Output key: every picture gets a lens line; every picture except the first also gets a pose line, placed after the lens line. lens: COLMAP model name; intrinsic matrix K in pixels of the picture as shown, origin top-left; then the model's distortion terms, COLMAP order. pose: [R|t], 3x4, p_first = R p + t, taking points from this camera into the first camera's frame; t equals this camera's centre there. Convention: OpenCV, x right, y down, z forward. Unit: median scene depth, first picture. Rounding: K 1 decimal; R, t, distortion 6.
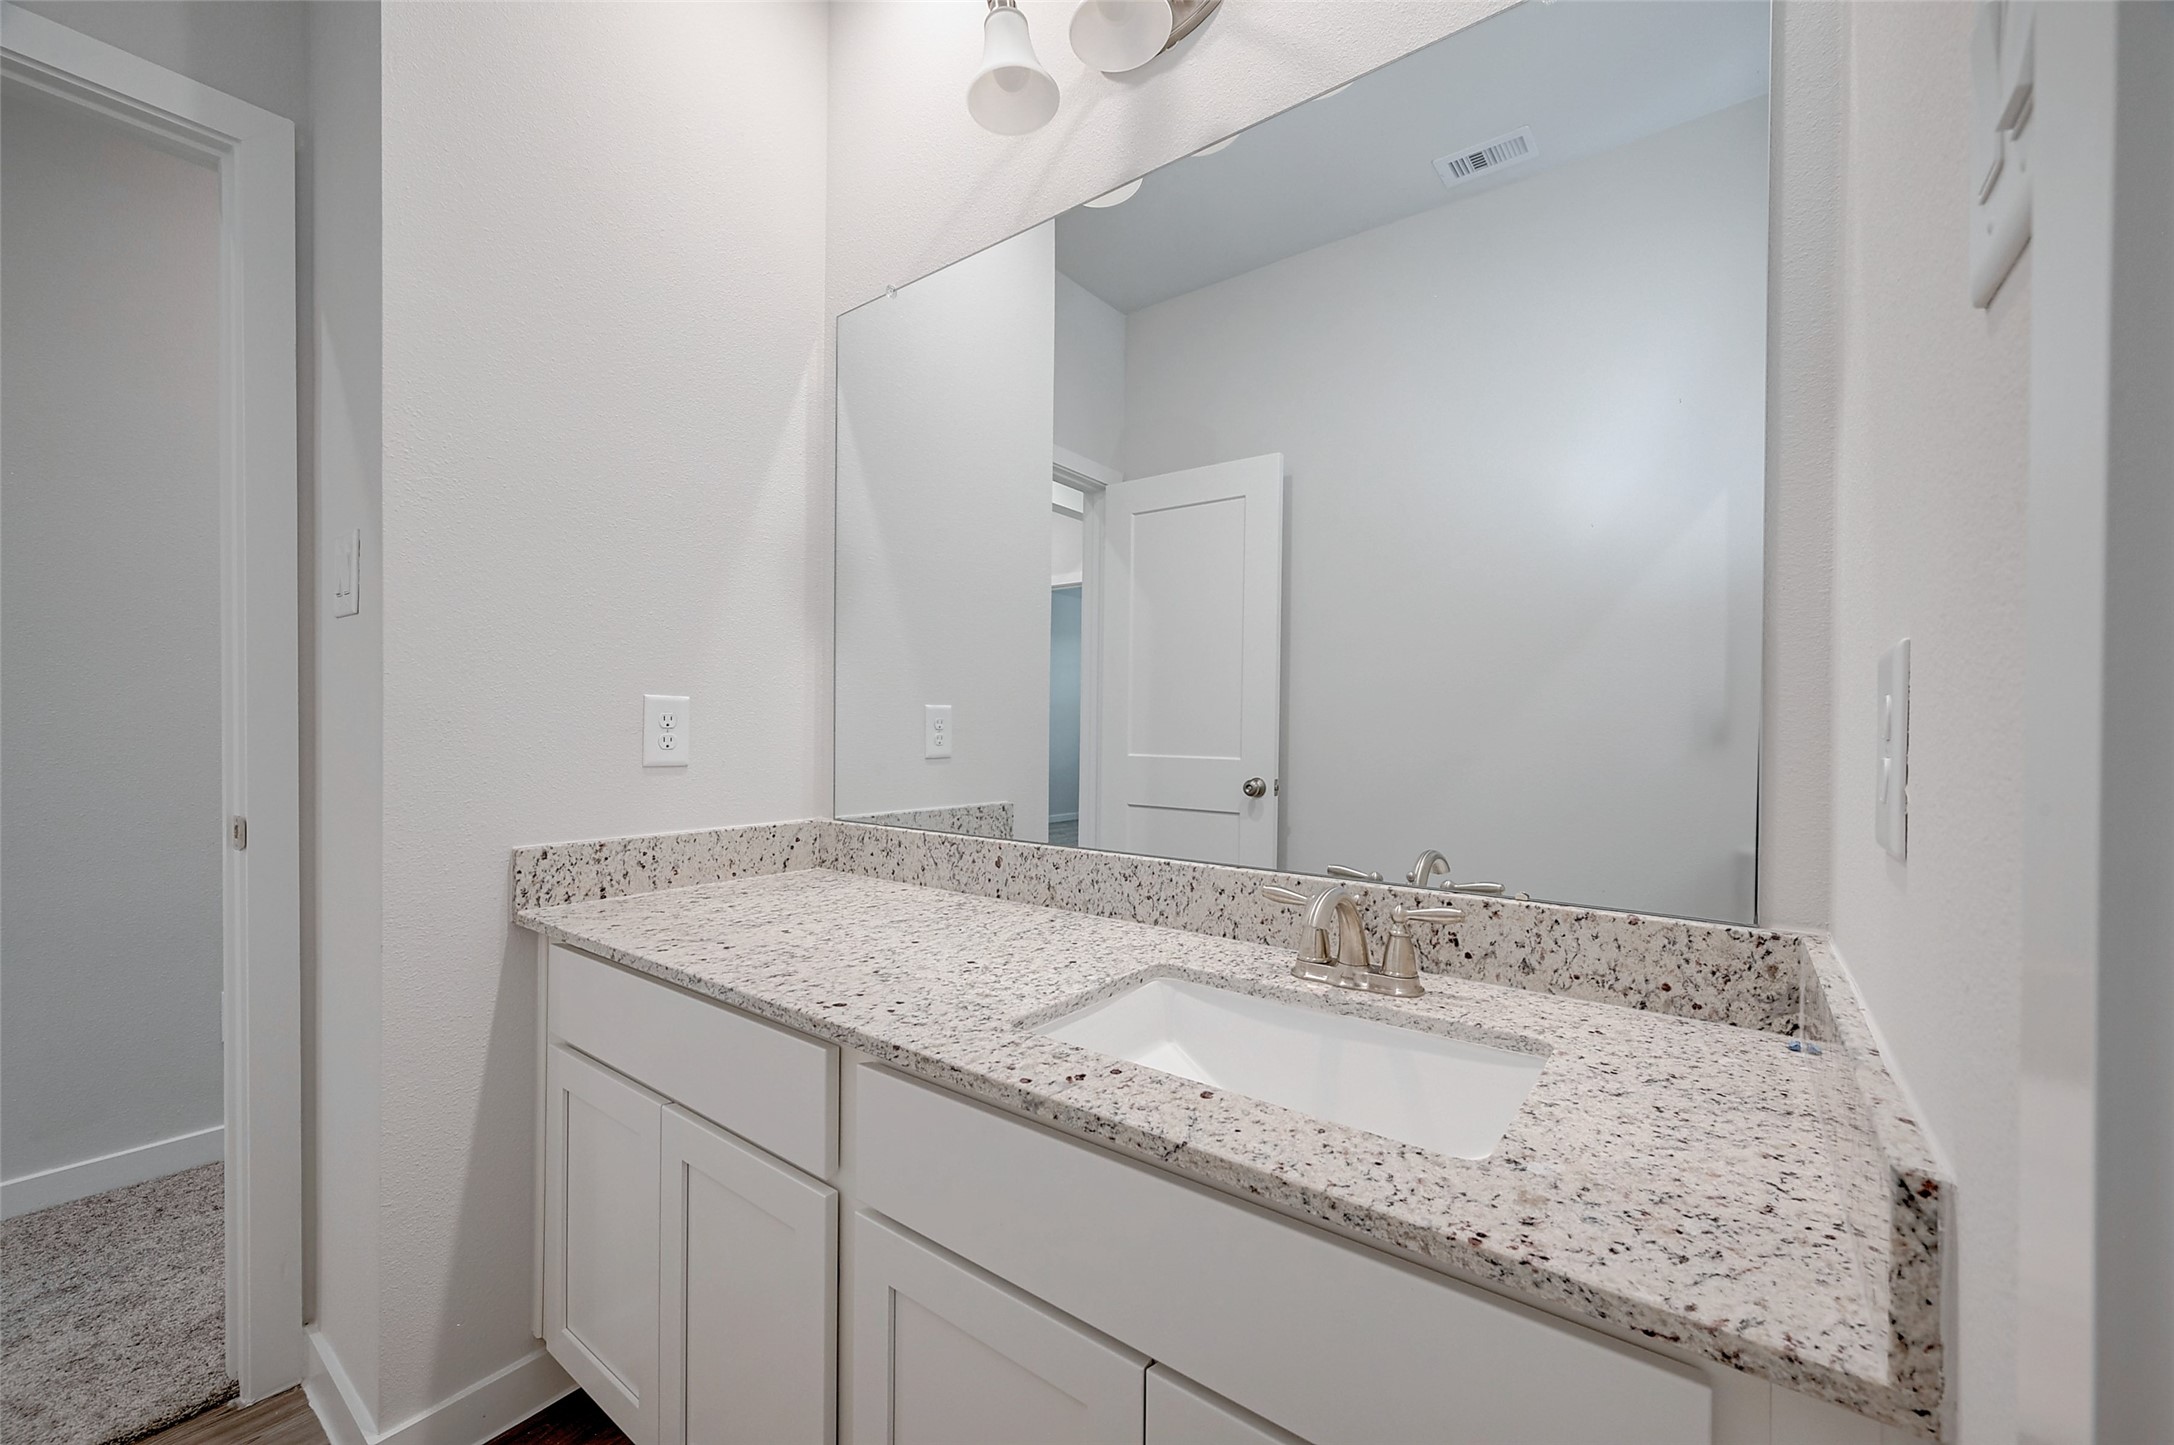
lens RADIAL K [[854.0, 0, 1091.7], [0, 854.0, 740.6], [0, 0, 1]] dist [-0.002150, 0.001001]
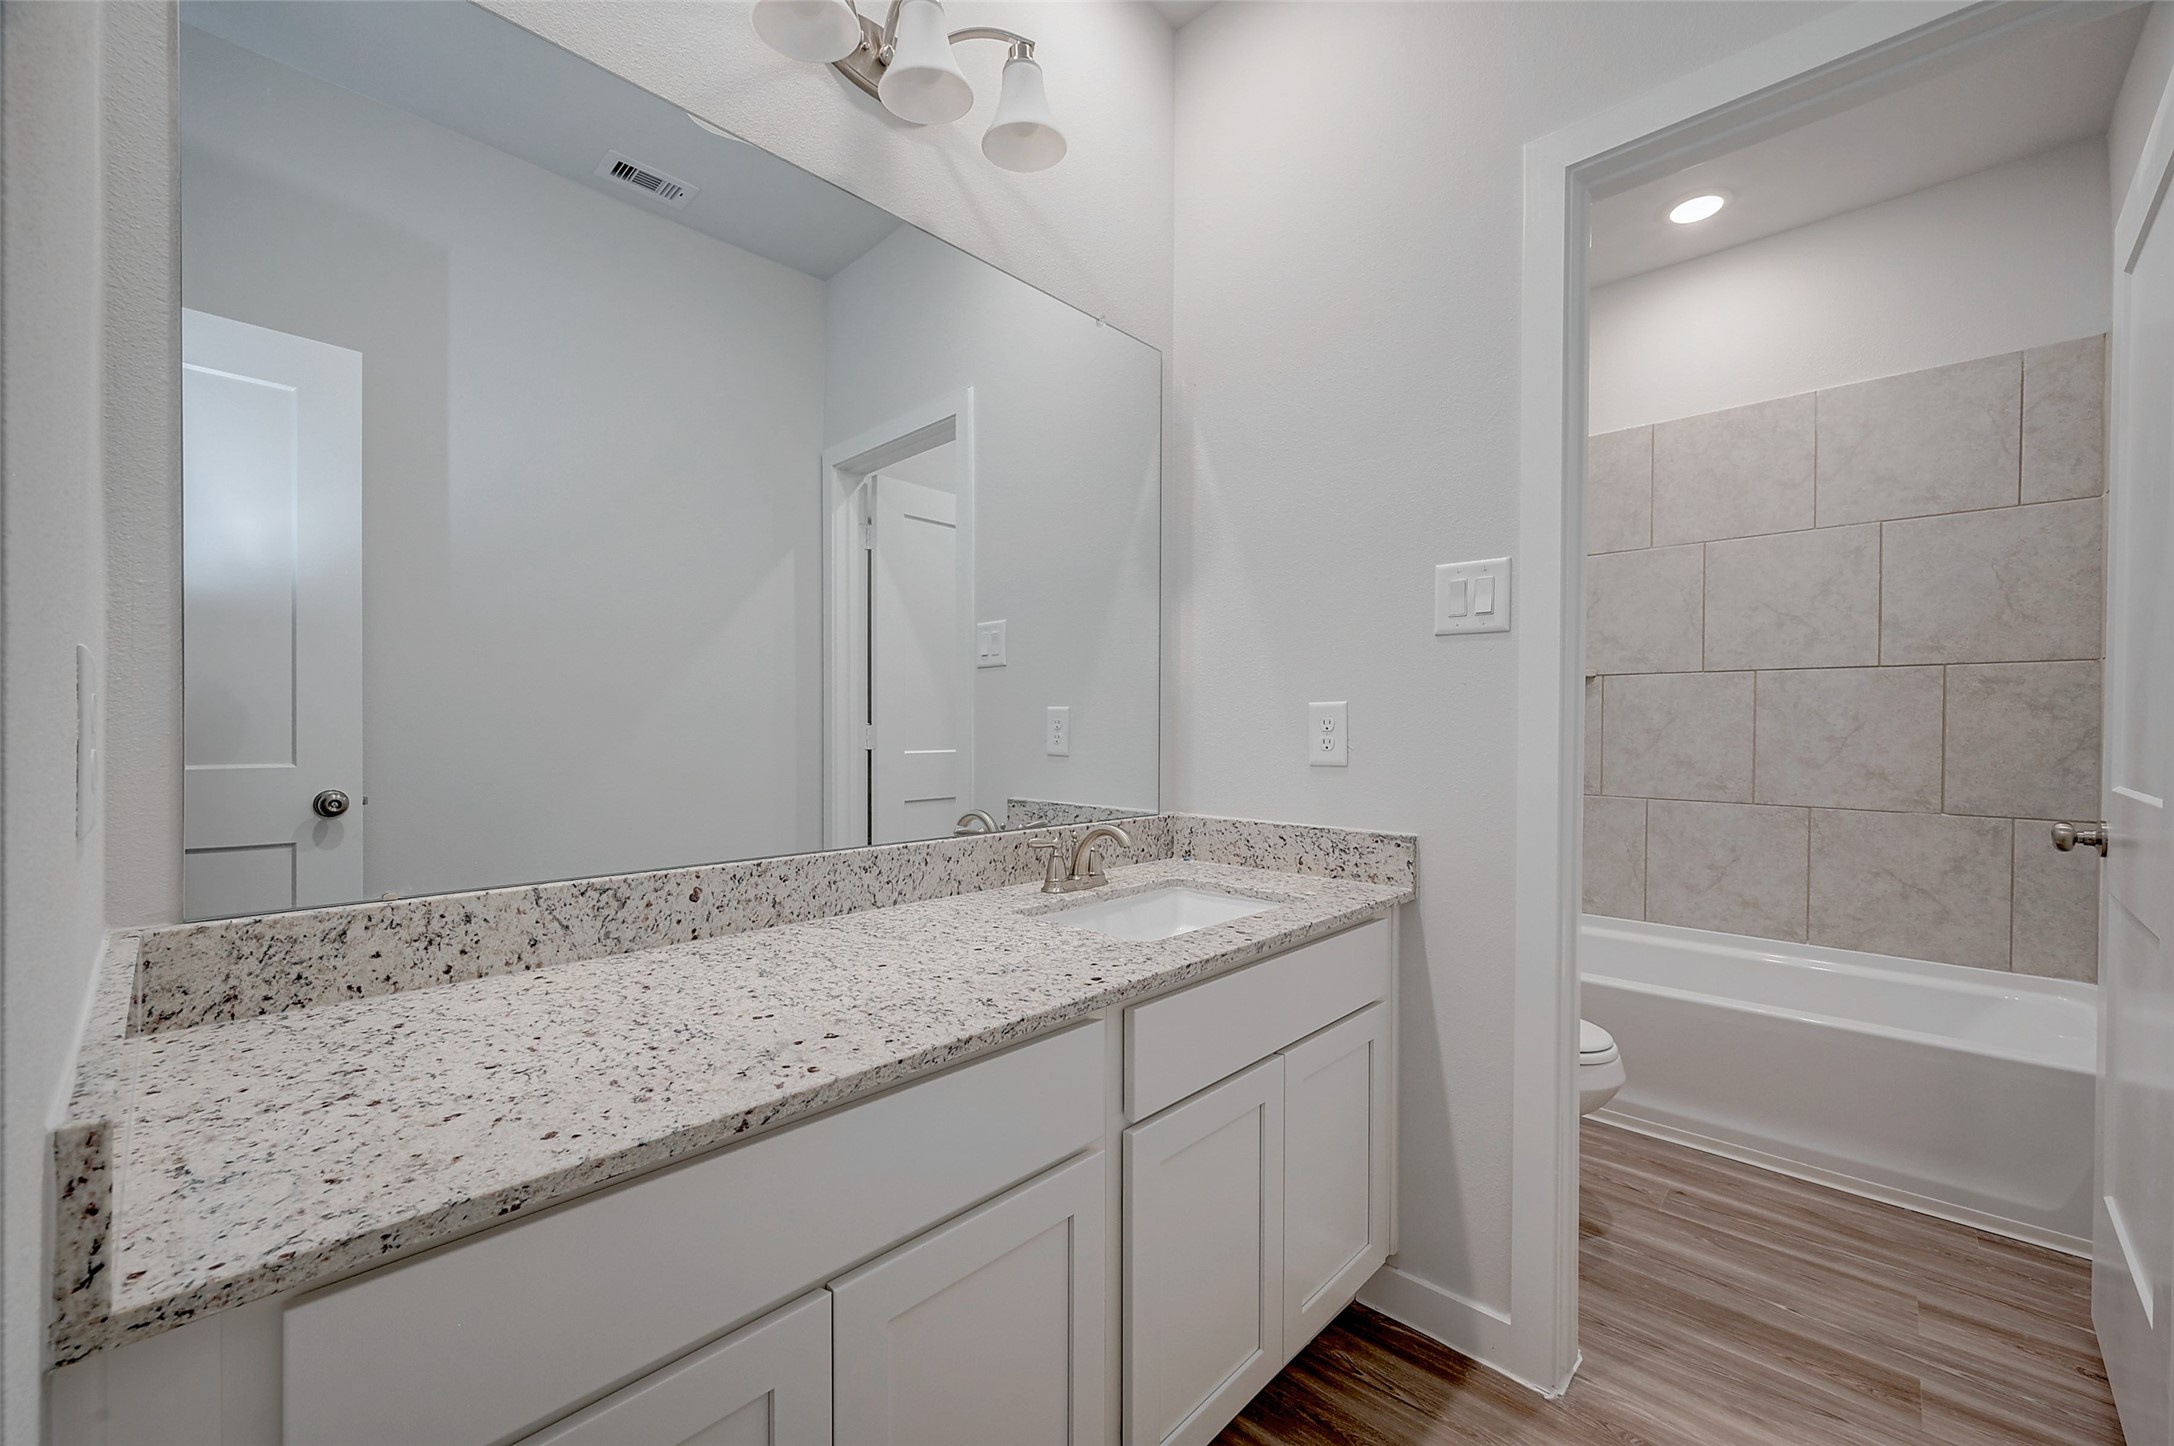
lens RADIAL K [[854.0, 0, 1097.4], [0, 854.0, 730.9], [0, 0, 1]] dist [-0.002150, 0.001001]
pose [[0.114705, -0.011901, 0.993328, -0.964508], [0.012785, 0.999863, 0.010503, -0.015600], [-0.993317, 0.011495, 0.114842, 0.603635]]
